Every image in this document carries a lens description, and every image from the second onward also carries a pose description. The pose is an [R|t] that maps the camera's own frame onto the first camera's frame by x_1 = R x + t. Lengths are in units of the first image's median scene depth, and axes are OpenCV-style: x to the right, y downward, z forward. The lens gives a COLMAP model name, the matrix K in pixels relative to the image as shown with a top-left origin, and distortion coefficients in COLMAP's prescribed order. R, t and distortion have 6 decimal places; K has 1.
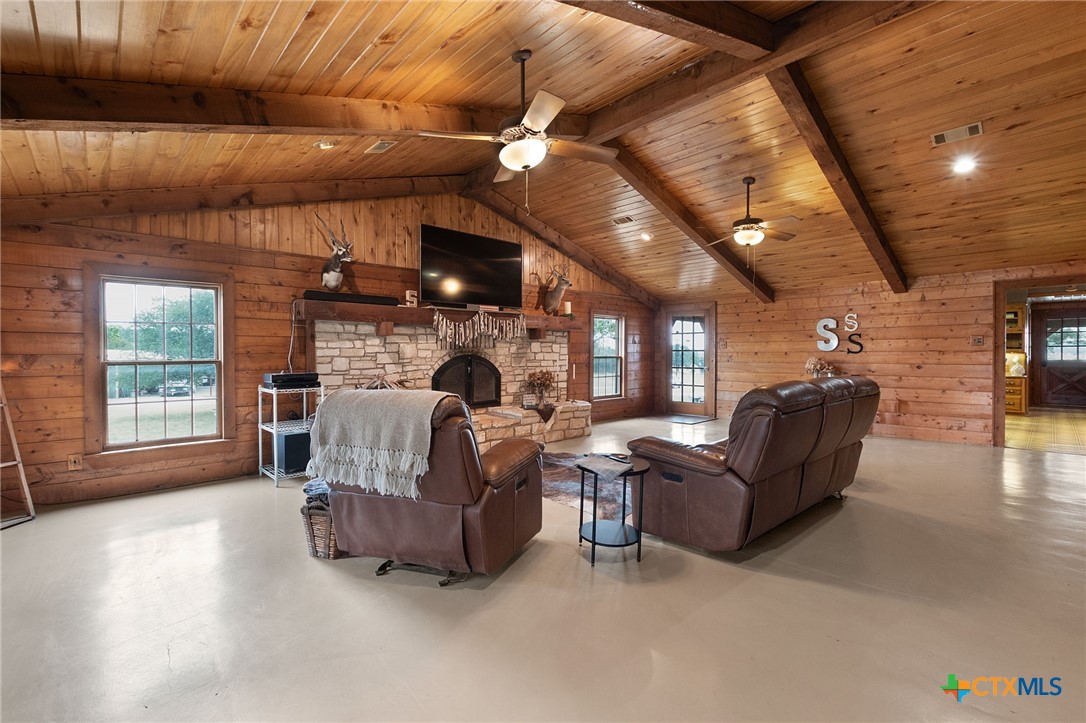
lens RADIAL K [[472.6, 0, 544.7], [0, 472.6, 356.9], [0, 0, 1]] dist [0.000275, -0.000147]
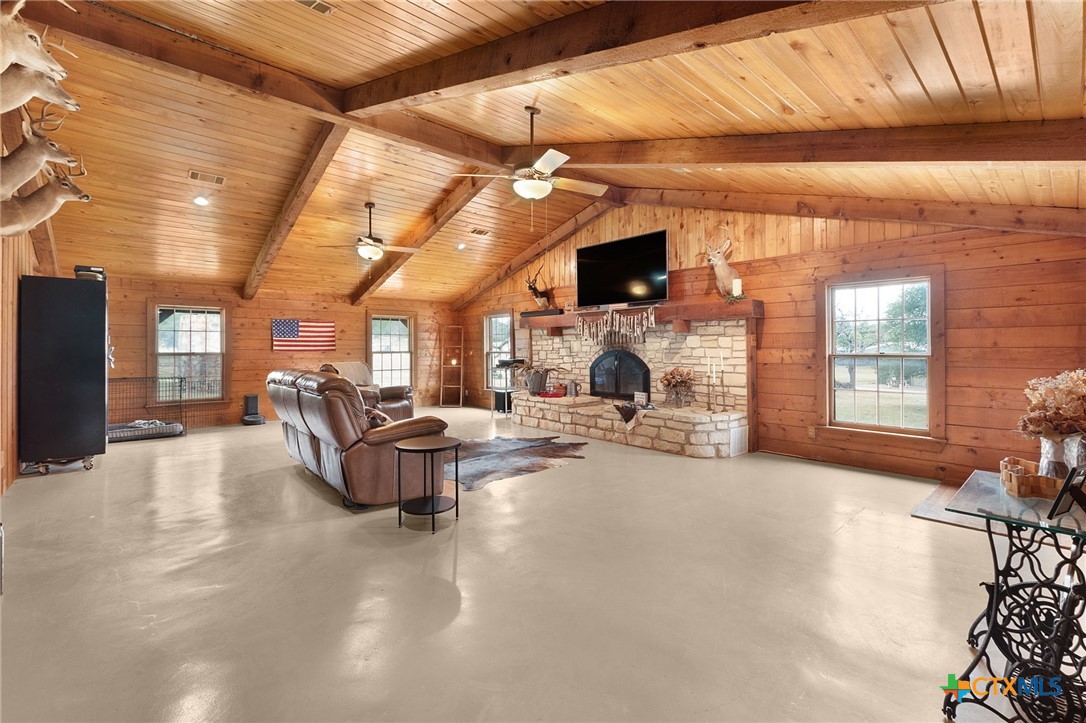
lens RADIAL K [[472.6, 0, 544.7], [0, 472.6, 356.9], [0, 0, 1]] dist [0.000275, -0.000147]
pose [[-0.022200, 0.022828, -0.999493, 0.899769], [-0.005447, 0.999722, 0.022954, -0.011807], [0.999739, 0.005953, -0.022070, 0.816752]]
